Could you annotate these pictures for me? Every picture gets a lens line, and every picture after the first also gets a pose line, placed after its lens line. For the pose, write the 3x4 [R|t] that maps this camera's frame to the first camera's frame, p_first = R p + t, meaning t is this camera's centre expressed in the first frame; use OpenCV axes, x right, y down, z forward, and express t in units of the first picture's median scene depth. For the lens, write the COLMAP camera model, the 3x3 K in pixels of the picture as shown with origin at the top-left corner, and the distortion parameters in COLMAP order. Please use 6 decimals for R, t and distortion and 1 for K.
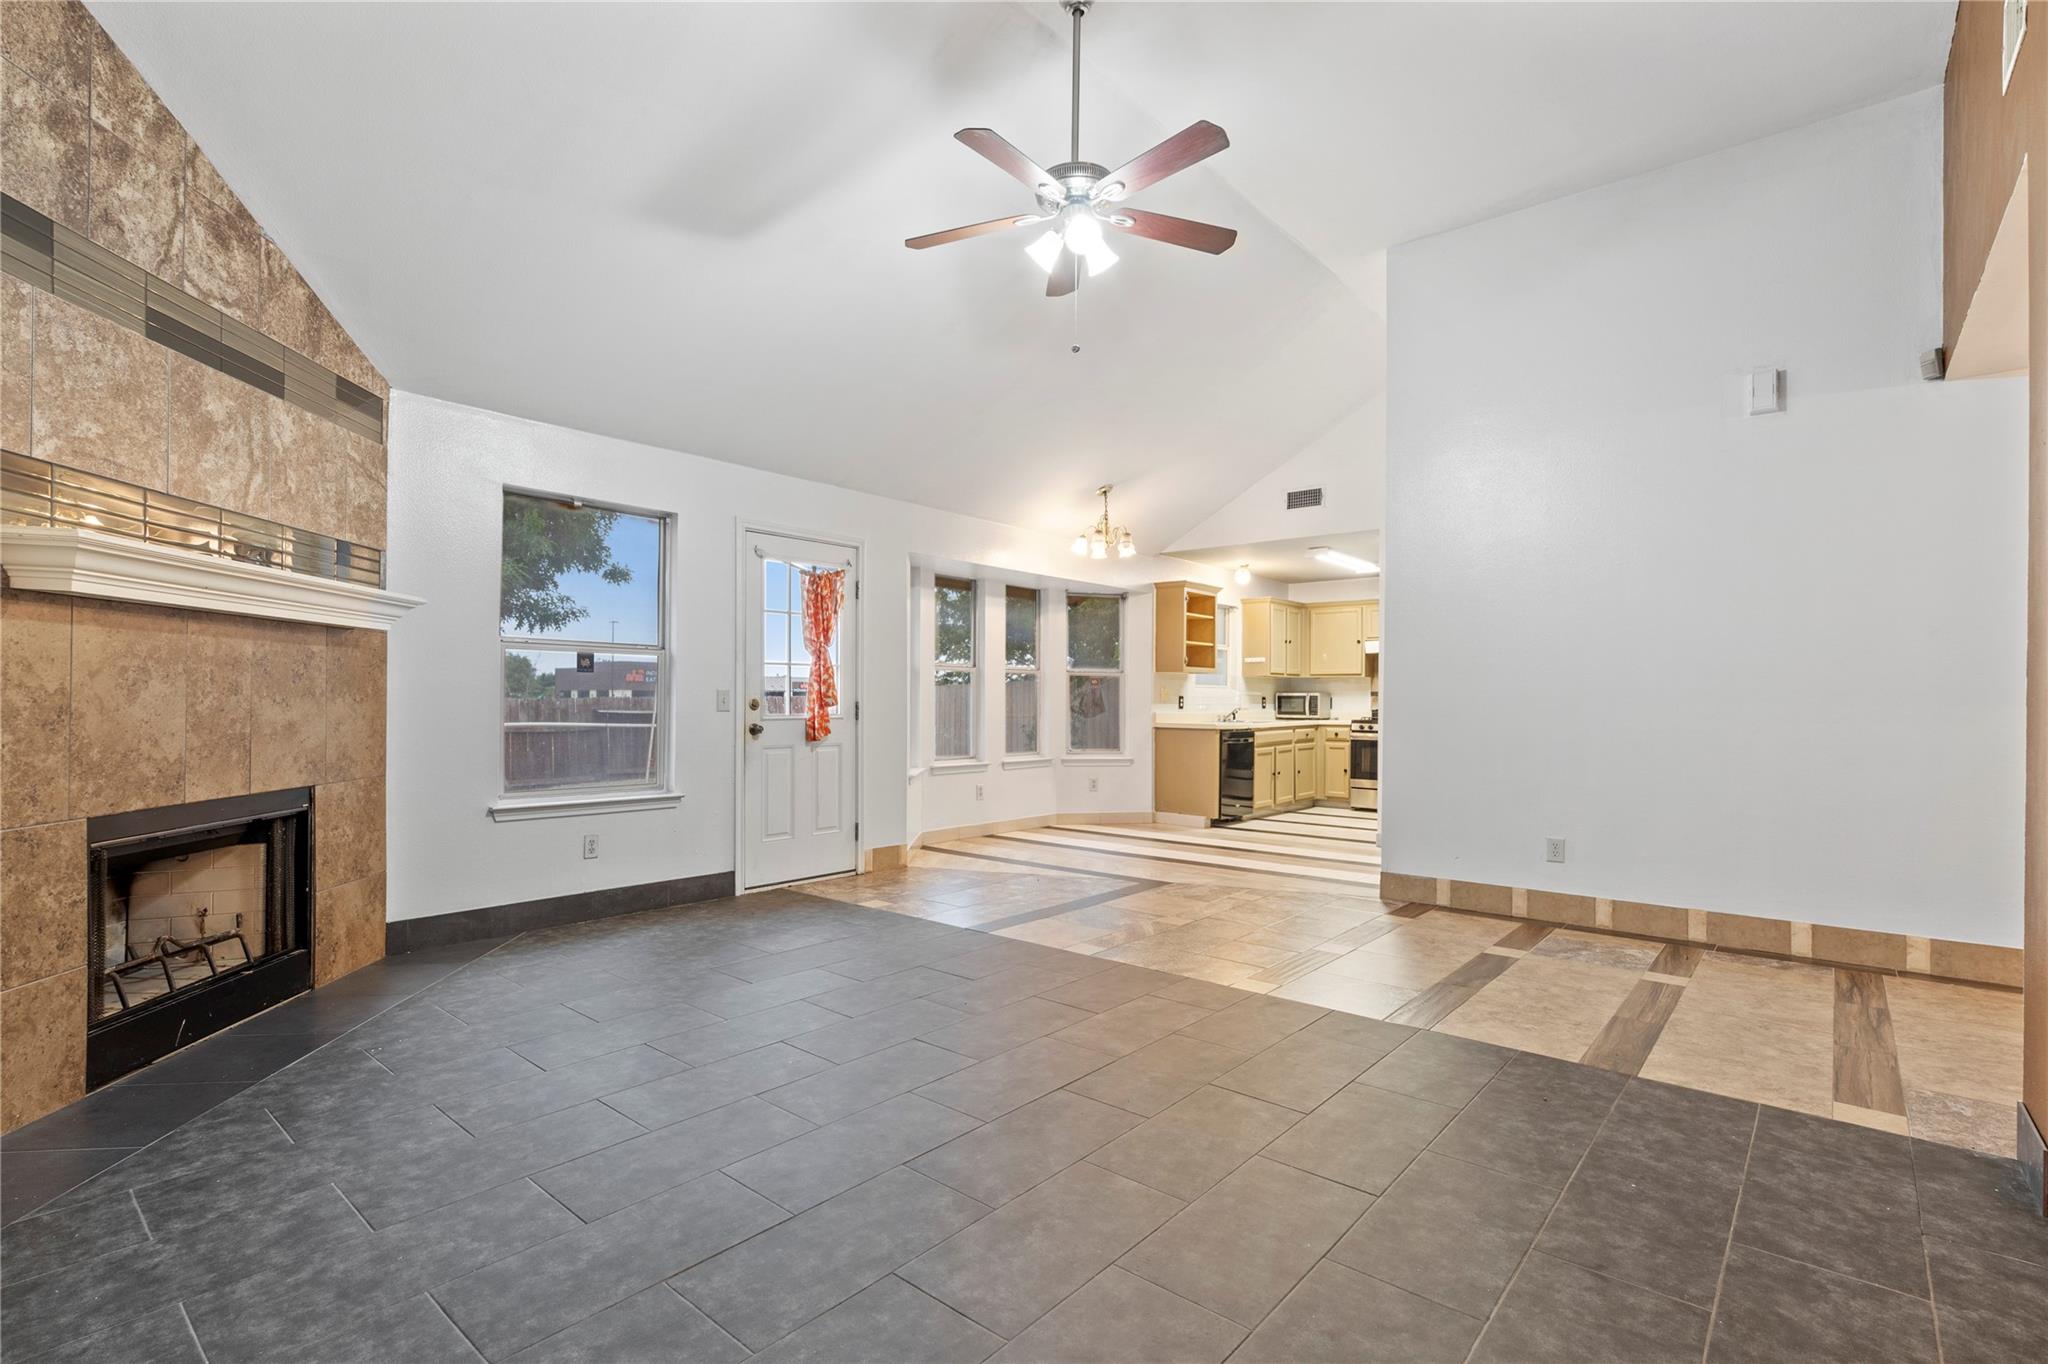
lens RADIAL K [[965.0, 0, 1013.5], [0, 965.0, 700.0], [0, 0, 1]] dist [0.000619, 0.000899]
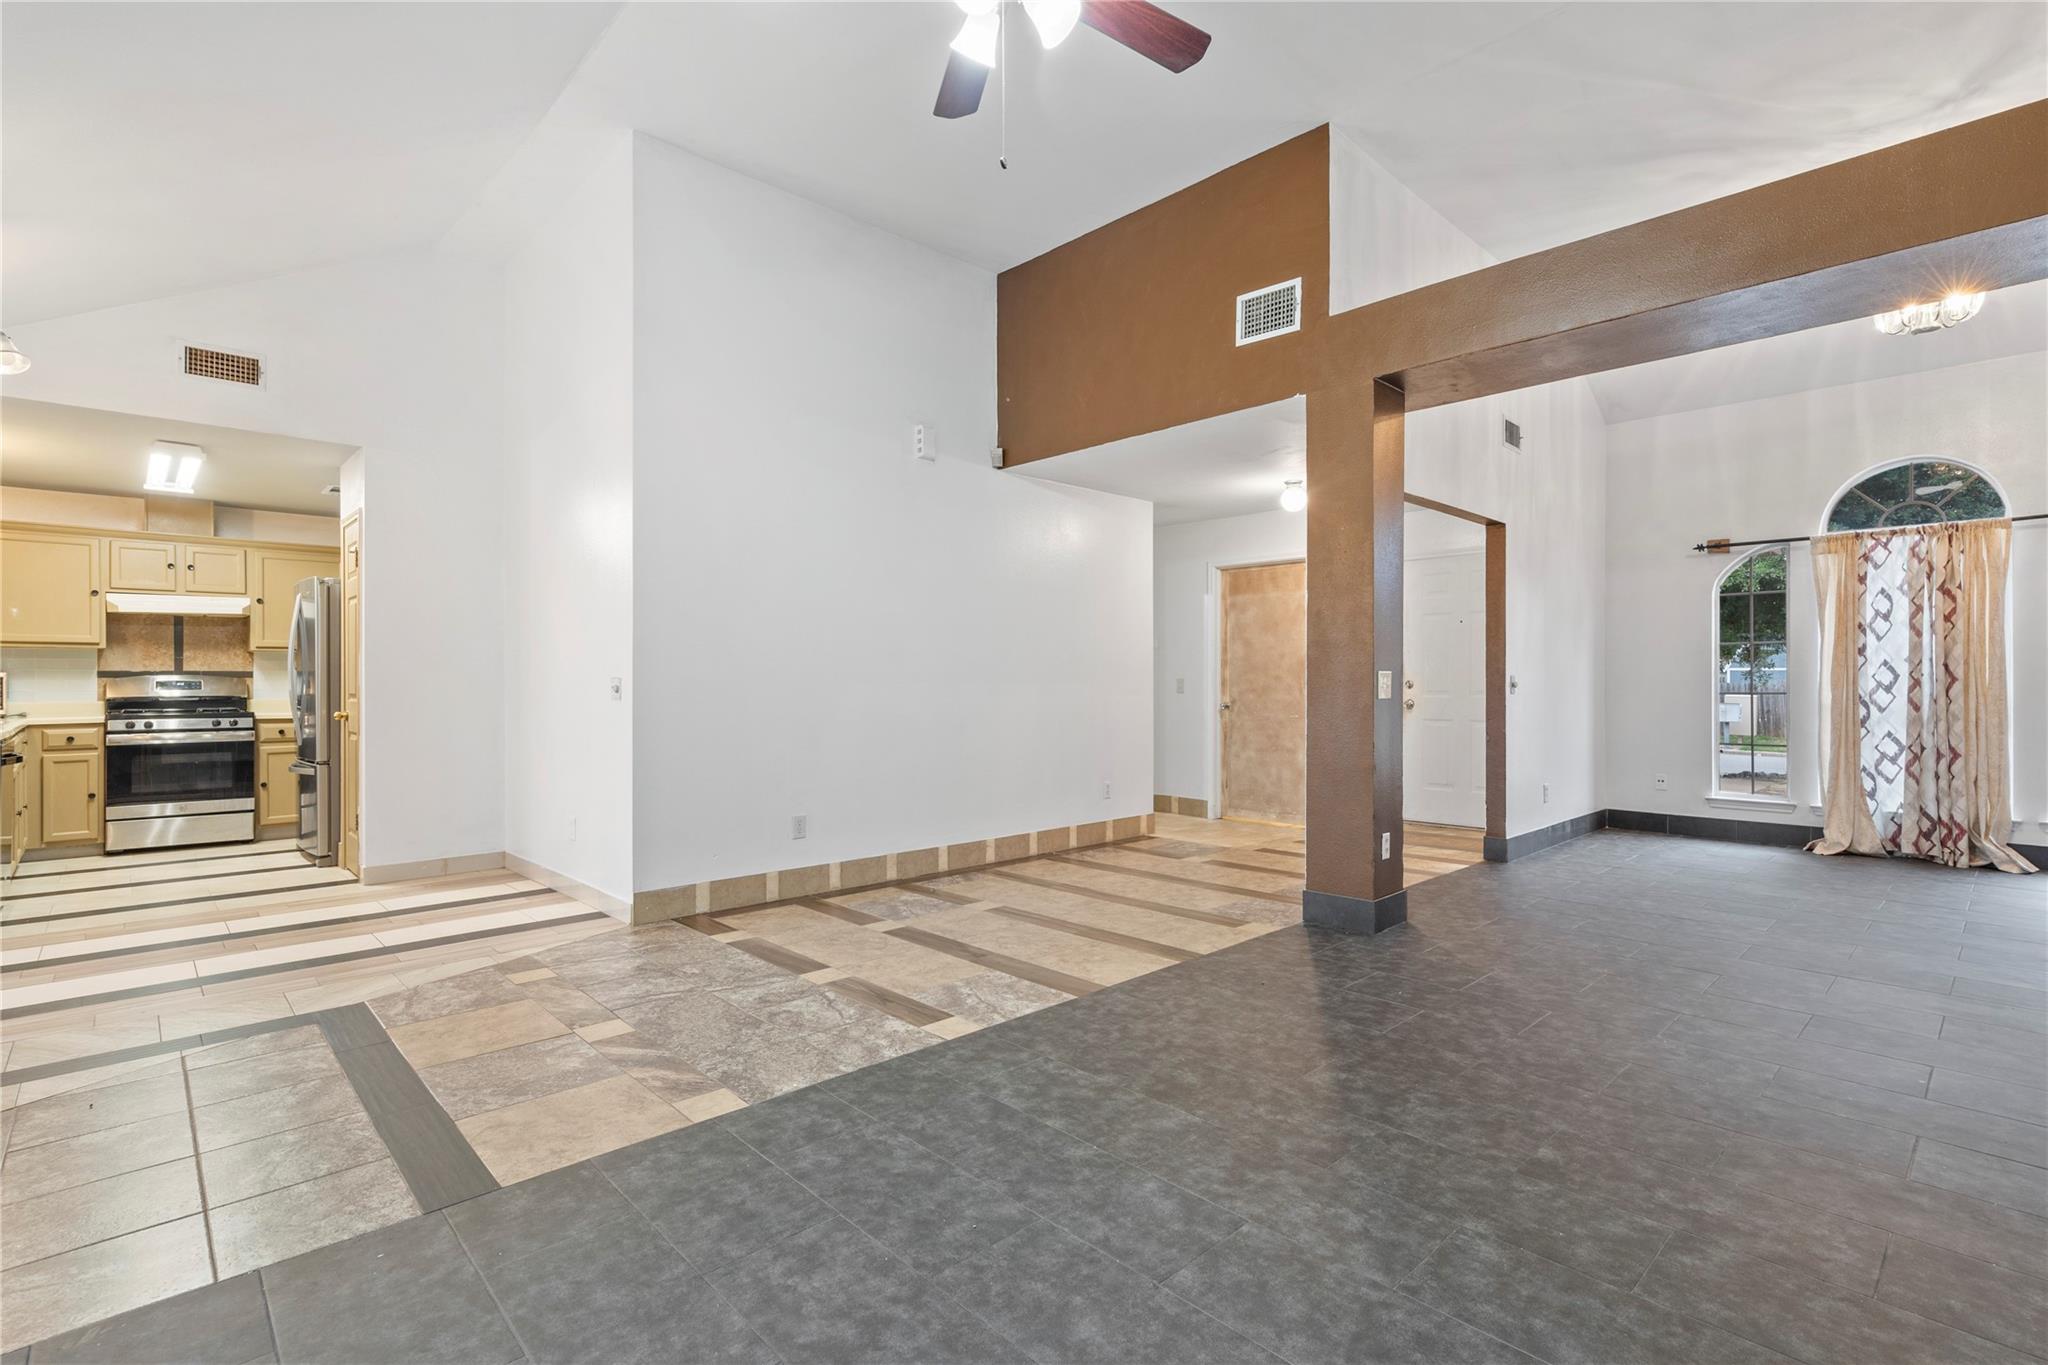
lens RADIAL K [[965.0, 0, 1008.1], [0, 965.0, 675.3], [0, 0, 1]] dist [0.000619, 0.000899]
pose [[0.095426, 0.004192, 0.995428, -0.272606], [0.003676, 0.999983, -0.004564, -0.000409], [-0.995430, 0.004095, 0.095409, 0.418480]]
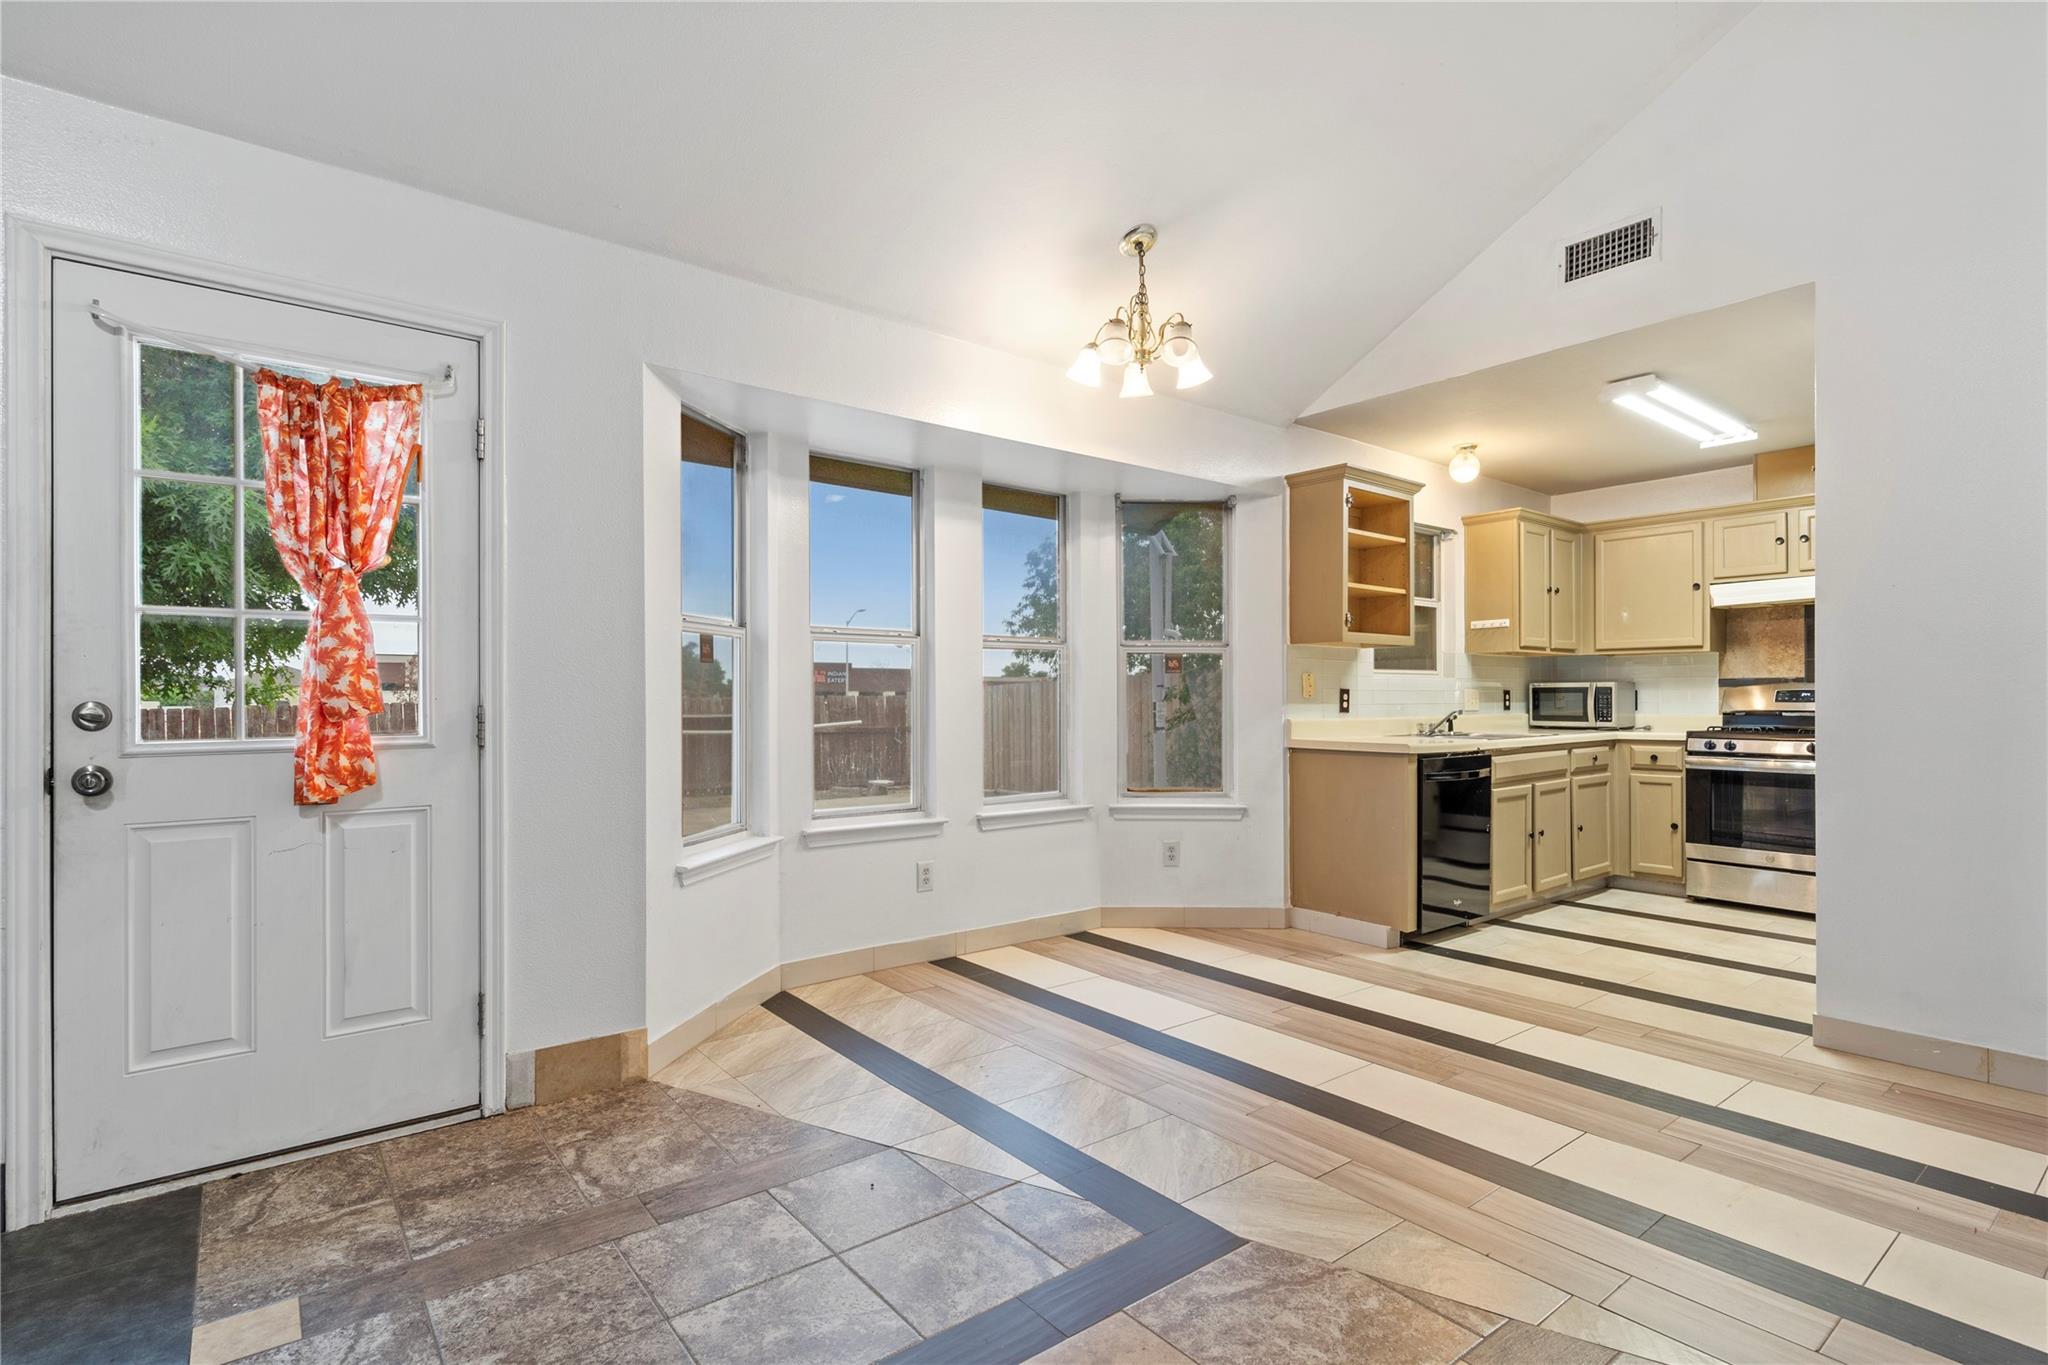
lens RADIAL K [[977.7, 0, 1020.1], [0, 977.7, 699.7], [0, 0, 1]] dist [-0.000595, 0.000110]
pose [[0.980370, -0.006673, -0.197053, 0.117187], [0.006994, 0.999975, 0.000934, 0.000189], [0.197042, -0.002294, 0.980392, 0.484043]]
